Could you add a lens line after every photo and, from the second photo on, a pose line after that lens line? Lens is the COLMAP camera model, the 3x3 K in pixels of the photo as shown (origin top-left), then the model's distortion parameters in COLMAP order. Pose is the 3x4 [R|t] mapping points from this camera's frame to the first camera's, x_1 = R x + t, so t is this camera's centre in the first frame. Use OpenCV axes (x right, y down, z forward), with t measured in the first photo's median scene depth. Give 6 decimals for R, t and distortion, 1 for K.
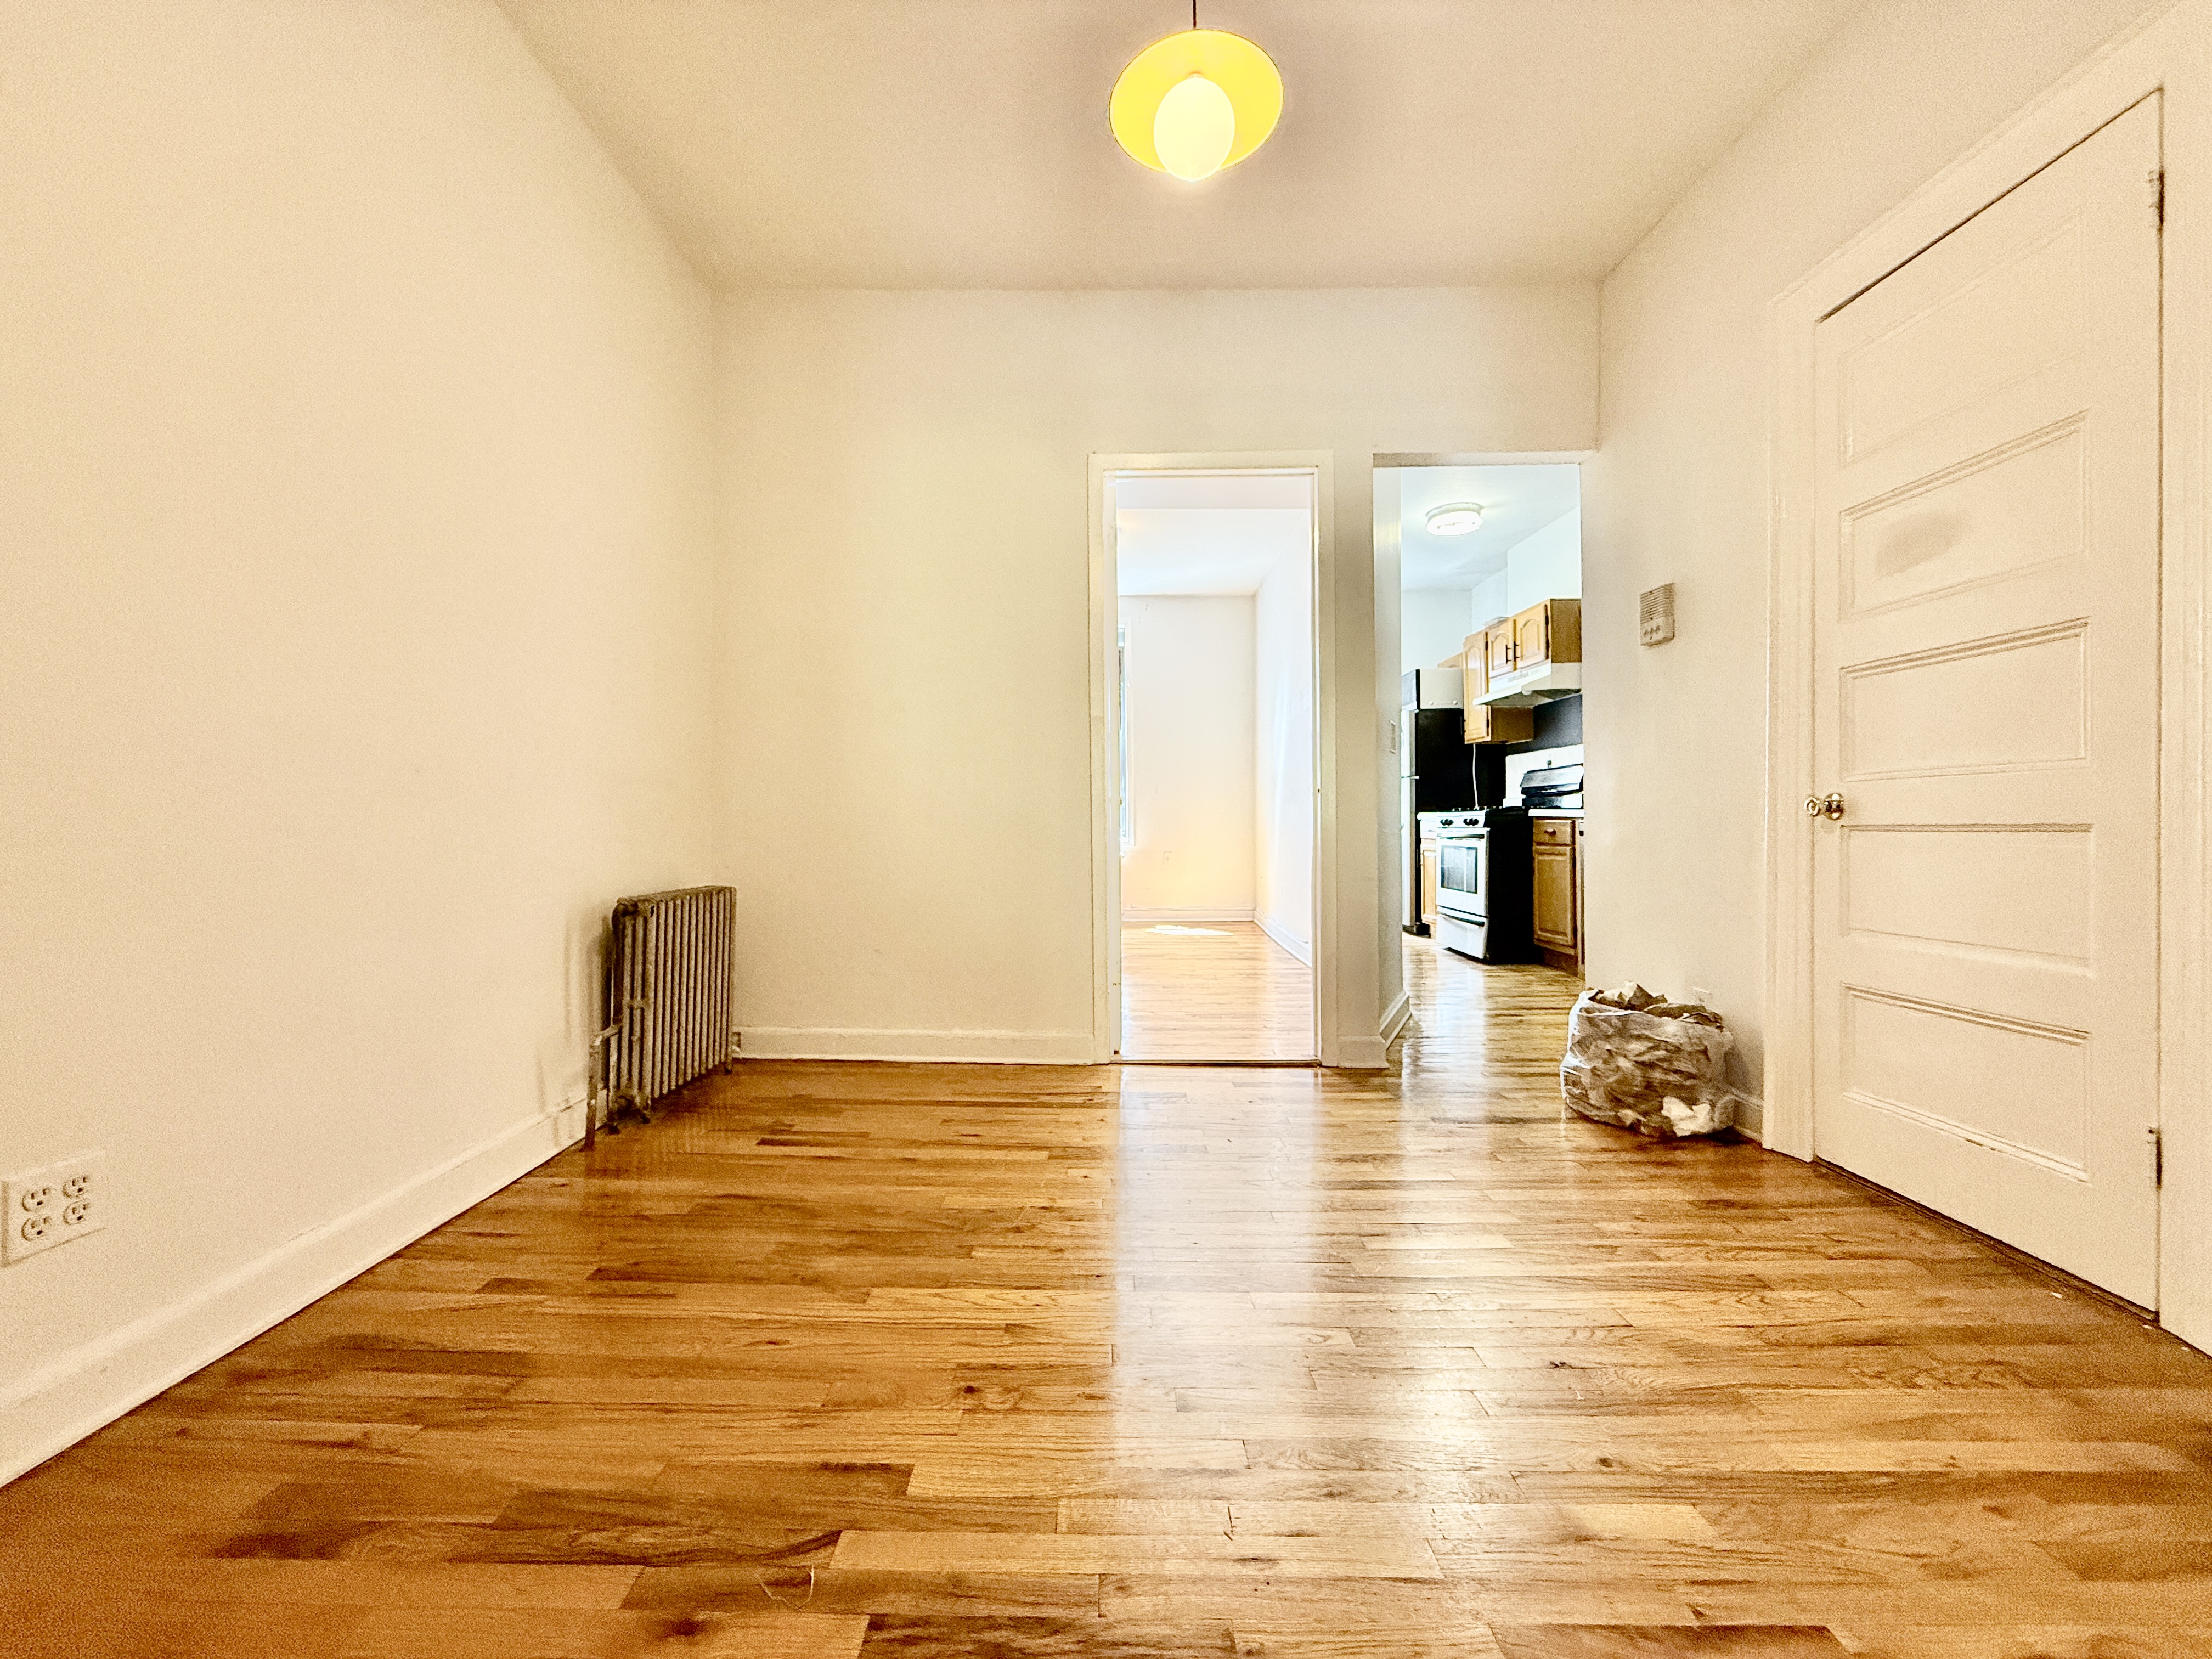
lens RADIAL K [[880.4, 0, 1102.0], [0, 880.4, 827.4], [0, 0, 1]] dist [-0.000493, -0.000084]
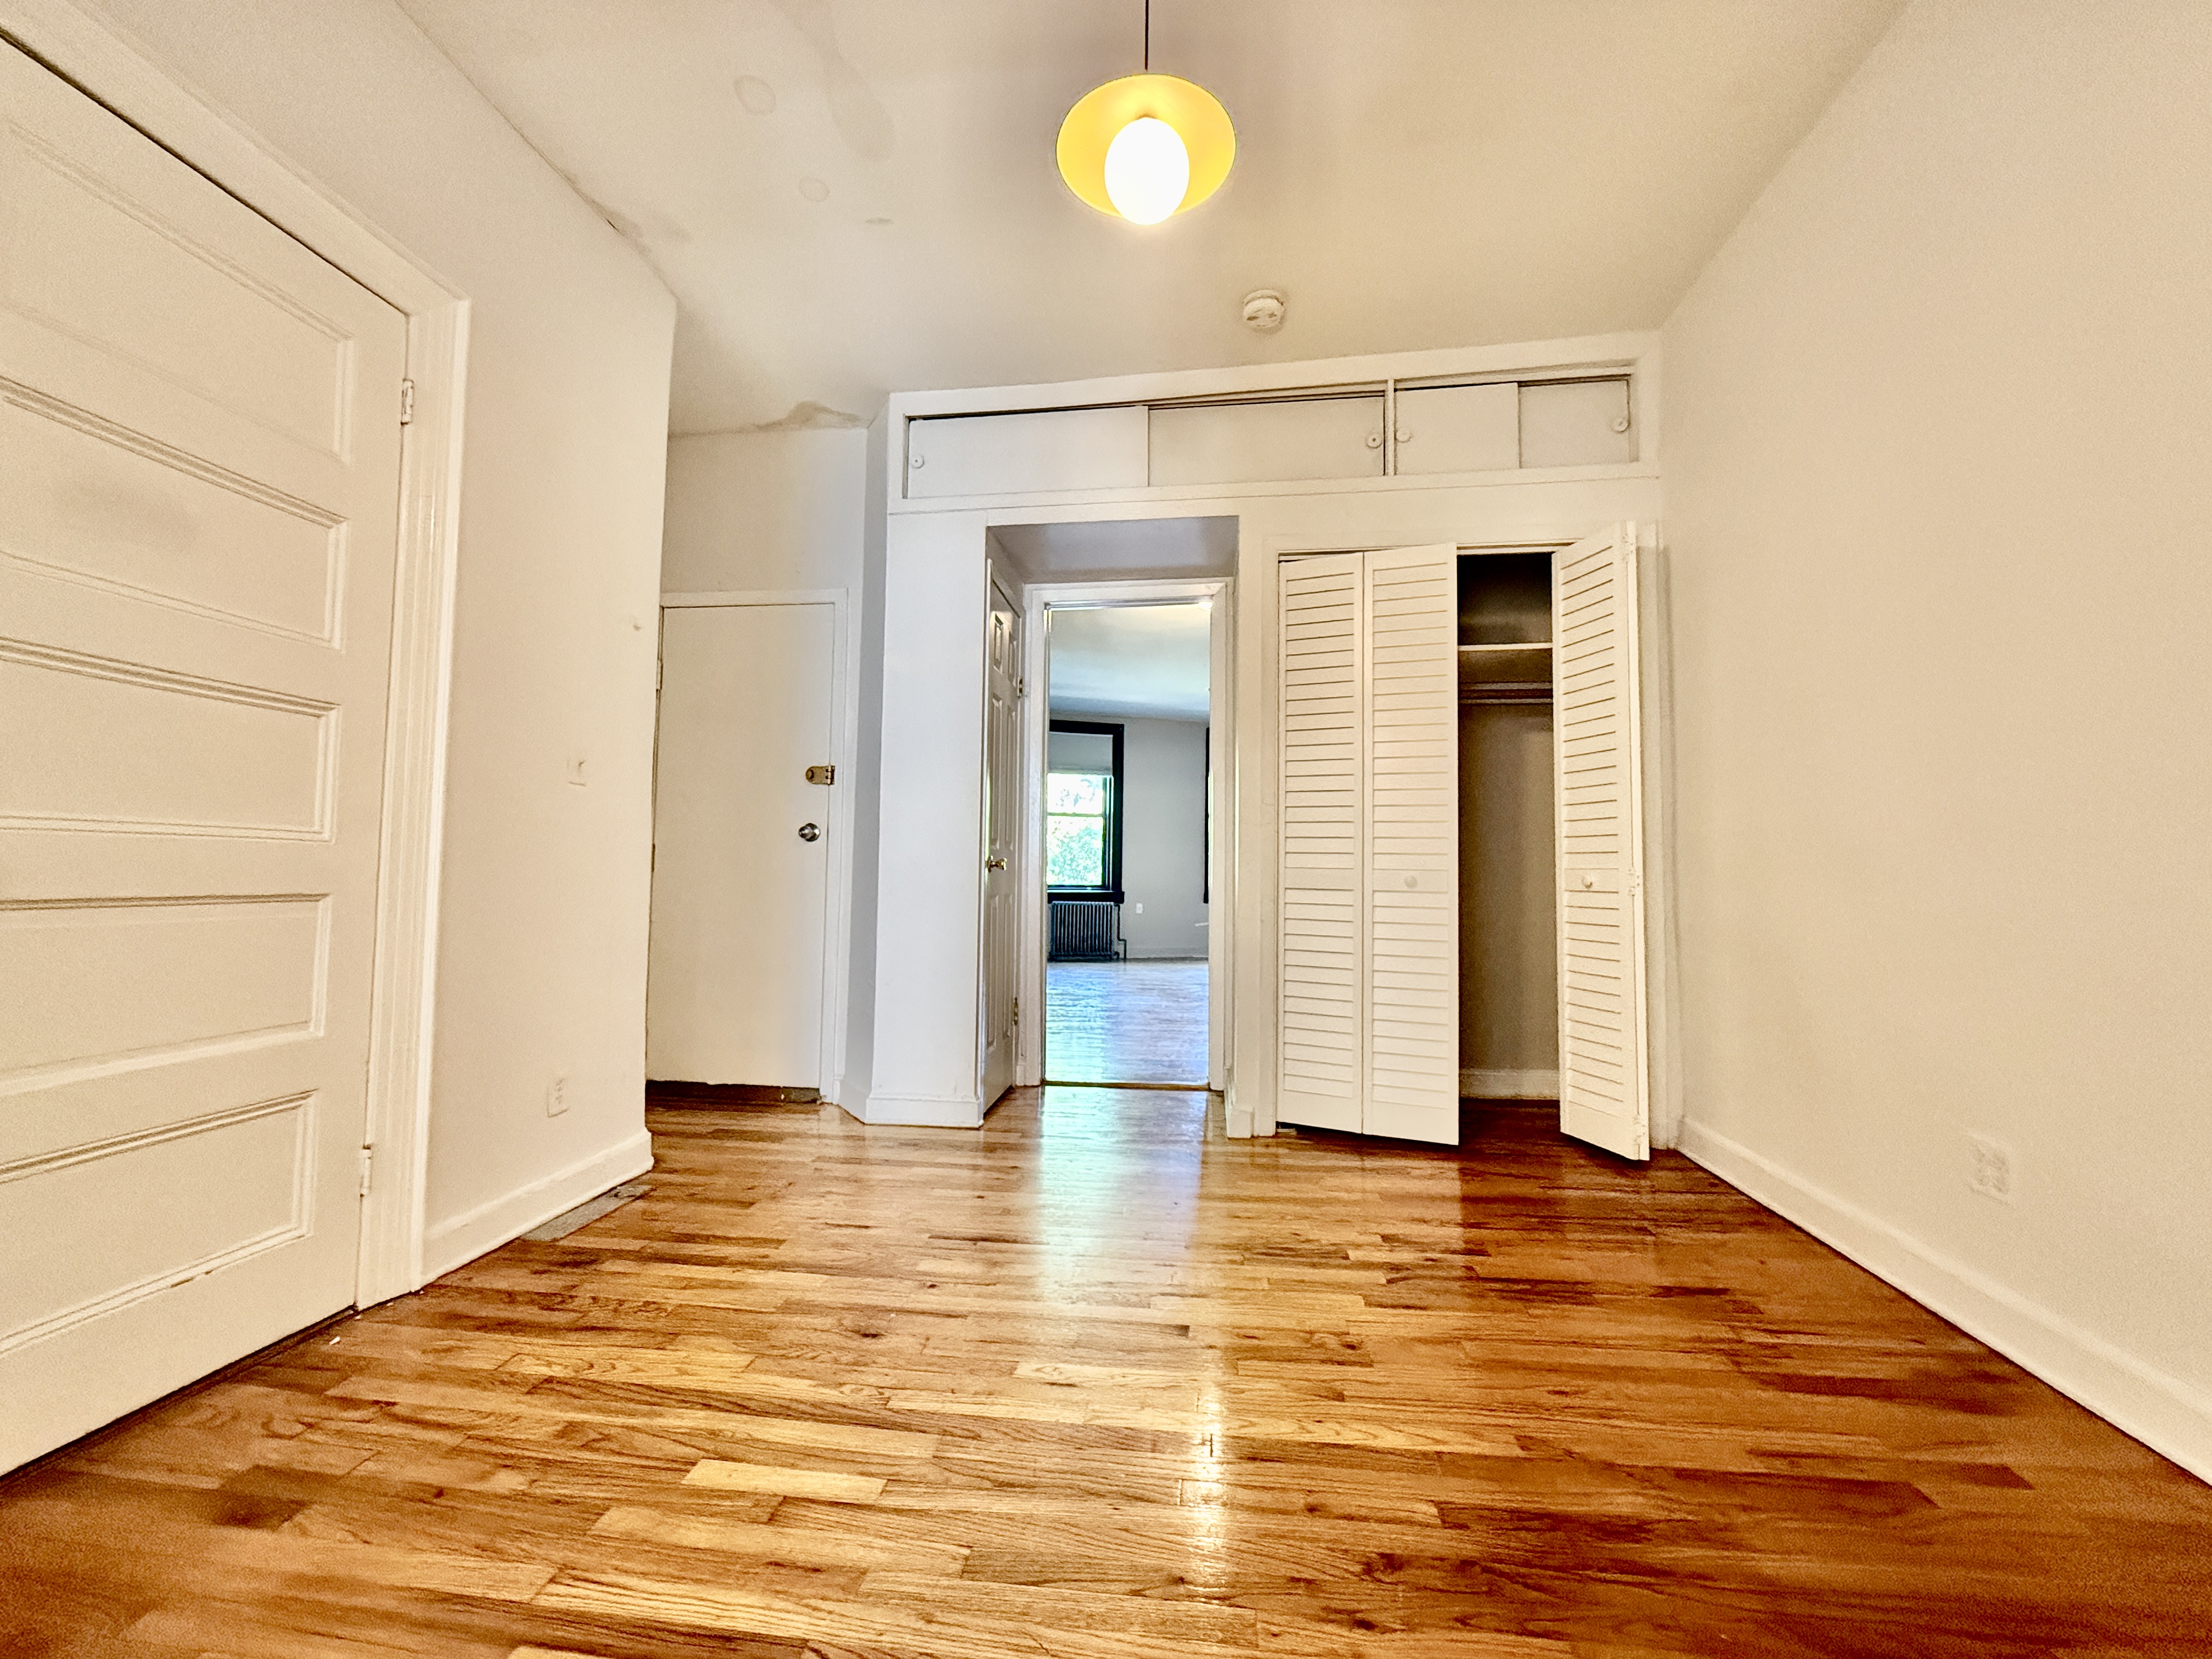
lens RADIAL K [[880.4, 0, 1102.0], [0, 880.4, 827.4], [0, 0, 1]] dist [-0.000493, -0.000084]
pose [[-0.990272, 0.003446, 0.139104, 0.024831], [-0.003330, 0.998820, -0.048455, -0.041397], [-0.139107, -0.048446, -0.989092, 2.237739]]
